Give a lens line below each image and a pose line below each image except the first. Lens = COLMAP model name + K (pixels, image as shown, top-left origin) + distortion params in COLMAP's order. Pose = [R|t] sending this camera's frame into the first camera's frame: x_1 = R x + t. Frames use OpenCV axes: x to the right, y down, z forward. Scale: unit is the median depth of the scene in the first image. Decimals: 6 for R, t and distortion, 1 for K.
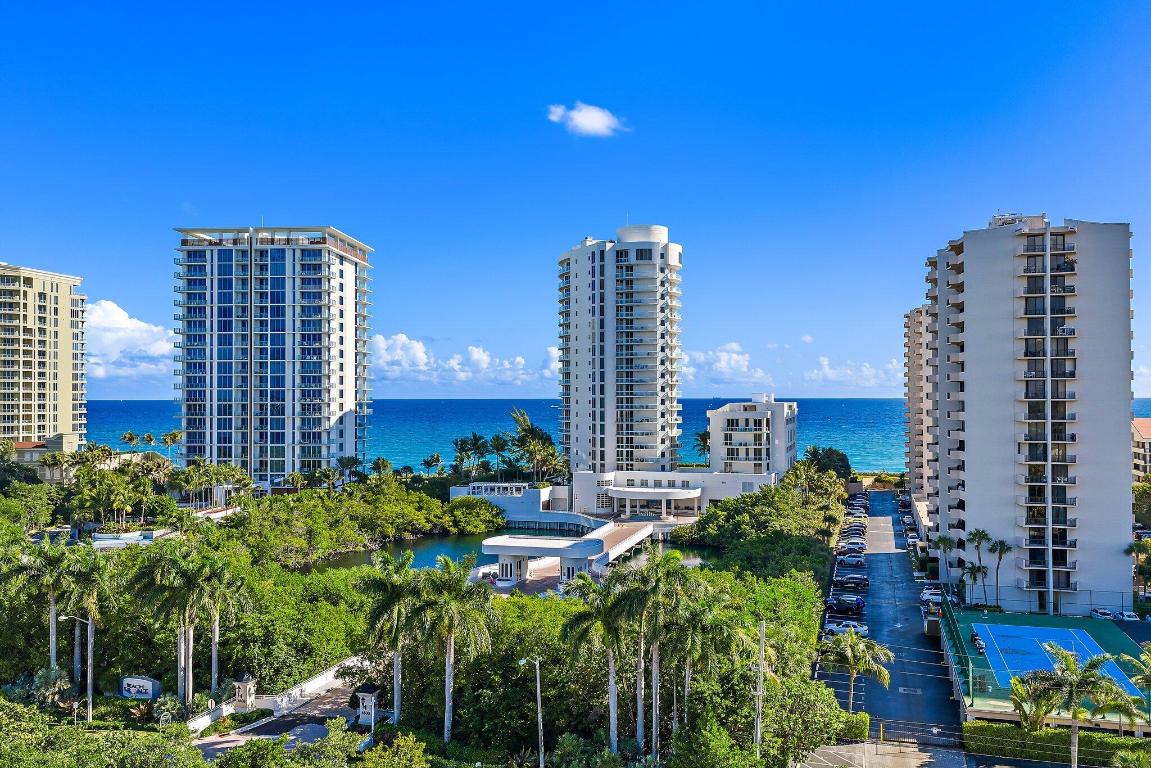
lens RADIAL K [[980.6, 0, 575.5], [0, 980.6, 384.0], [0, 0, 1]] dist [0.073689, -0.001817]
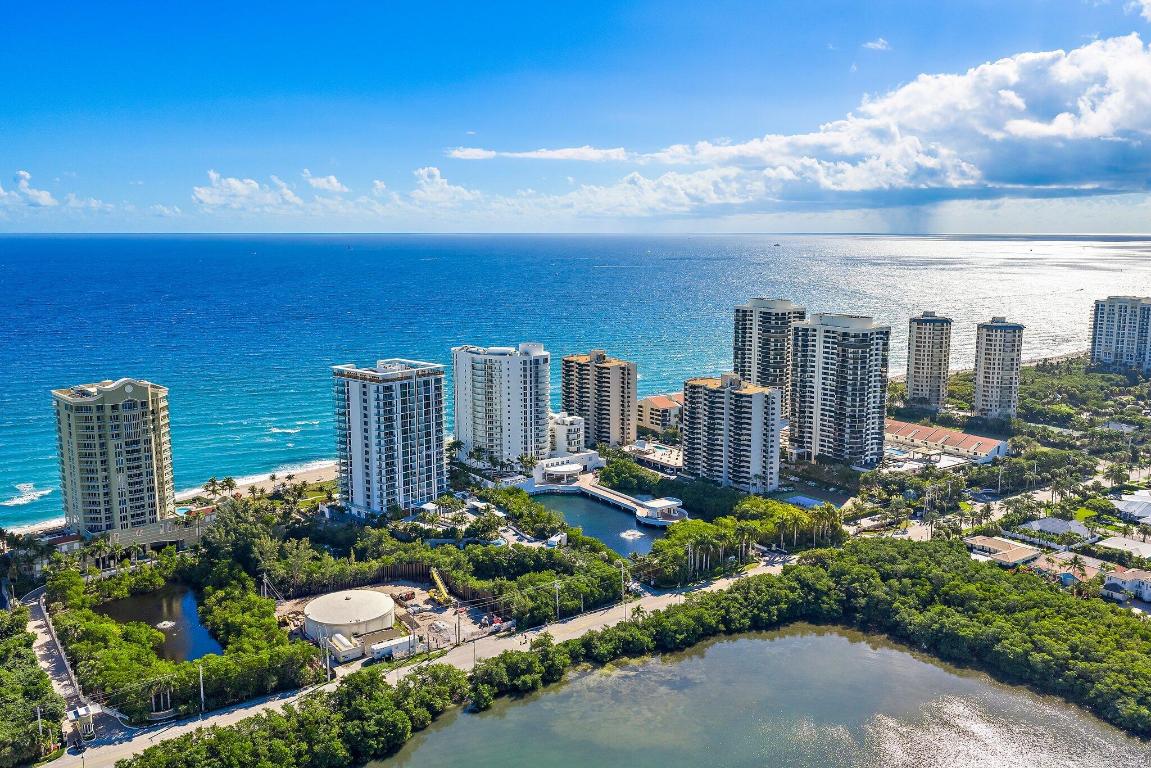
lens RADIAL K [[990.8, 0, 584.0], [0, 990.8, 388.9], [0, 0, 1]] dist [0.010176, -0.003667]
pose [[0.611483, -0.126997, 0.780999, -1.569522], [-0.007774, 0.986024, 0.166423, -0.429614], [-0.791219, -0.107837, 0.601950, -0.377312]]
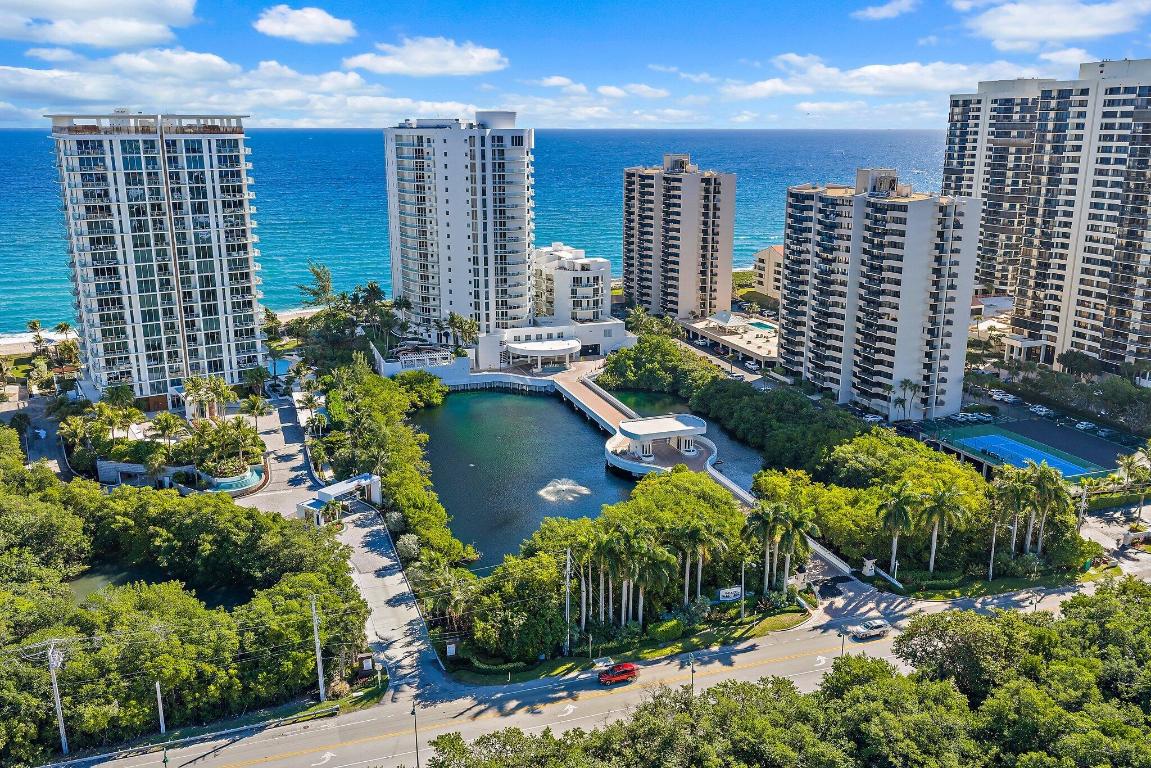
lens RADIAL K [[990.8, 0, 584.0], [0, 990.8, 388.9], [0, 0, 1]] dist [0.010176, -0.003667]
pose [[0.802144, -0.151339, 0.577634, -0.570748], [-0.008539, 0.964344, 0.264515, -0.157796], [-0.597070, -0.217112, 0.772250, 0.004022]]
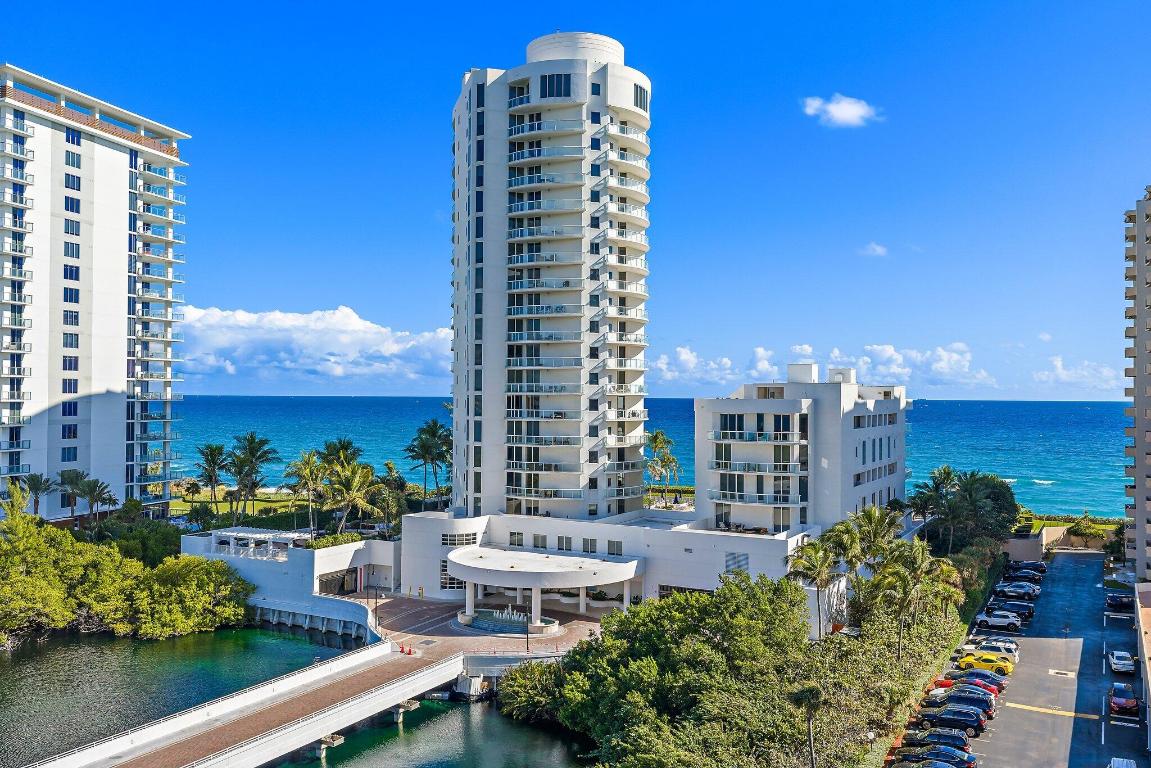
lens RADIAL K [[970.9, 0, 572.3], [0, 970.9, 380.4], [0, 0, 1]] dist [0.006599, 0.012555]
pose [[0.977116, 0.005238, -0.212642, 0.183965], [-0.005956, 0.999979, -0.002737, 0.020458], [0.212623, 0.003941, 0.977126, 0.512797]]
